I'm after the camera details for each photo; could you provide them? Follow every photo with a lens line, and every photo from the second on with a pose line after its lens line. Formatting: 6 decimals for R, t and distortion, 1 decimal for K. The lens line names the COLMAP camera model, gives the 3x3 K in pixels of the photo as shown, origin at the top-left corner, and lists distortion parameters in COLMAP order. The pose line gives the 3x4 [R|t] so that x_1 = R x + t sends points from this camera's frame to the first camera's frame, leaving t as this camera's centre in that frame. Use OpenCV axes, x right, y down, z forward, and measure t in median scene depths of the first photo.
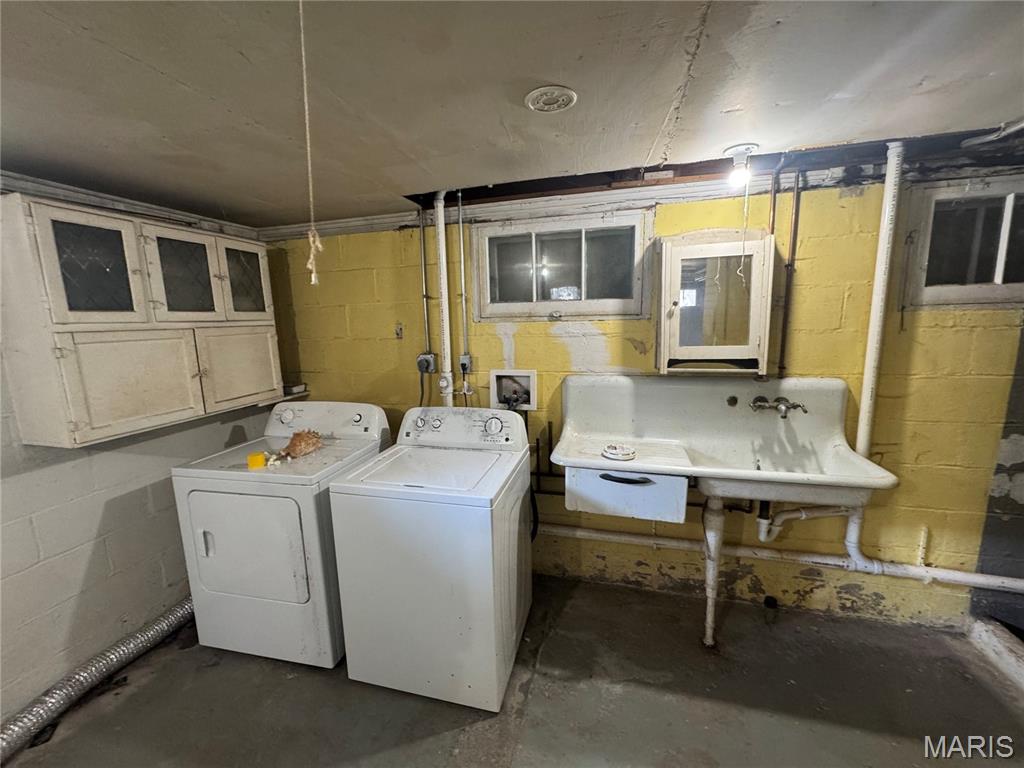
lens RADIAL K [[408.8, 0, 510.5], [0, 408.8, 385.1], [0, 0, 1]] dist [-0.001823, -0.000226]
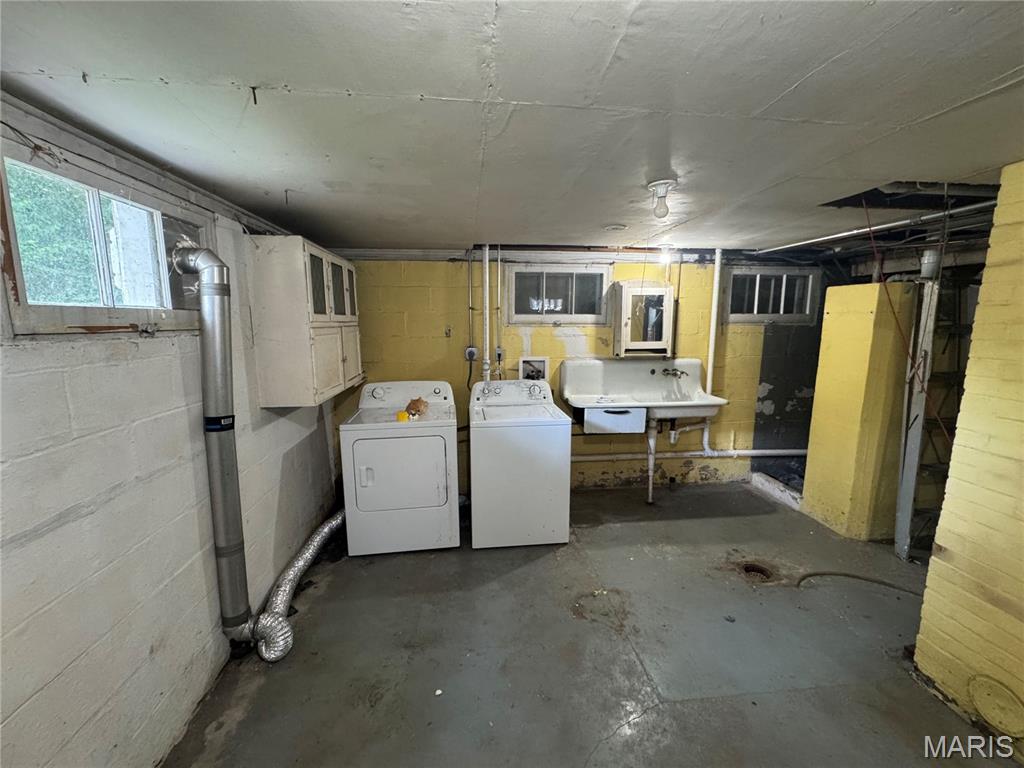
lens RADIAL K [[408.8, 0, 510.5], [0, 408.8, 385.1], [0, 0, 1]] dist [-0.001823, -0.000226]
pose [[0.931457, -0.031398, 0.362494, -0.739817], [0.037023, 0.999278, -0.008580, 0.092606], [-0.361963, 0.021412, 0.931947, -0.497366]]
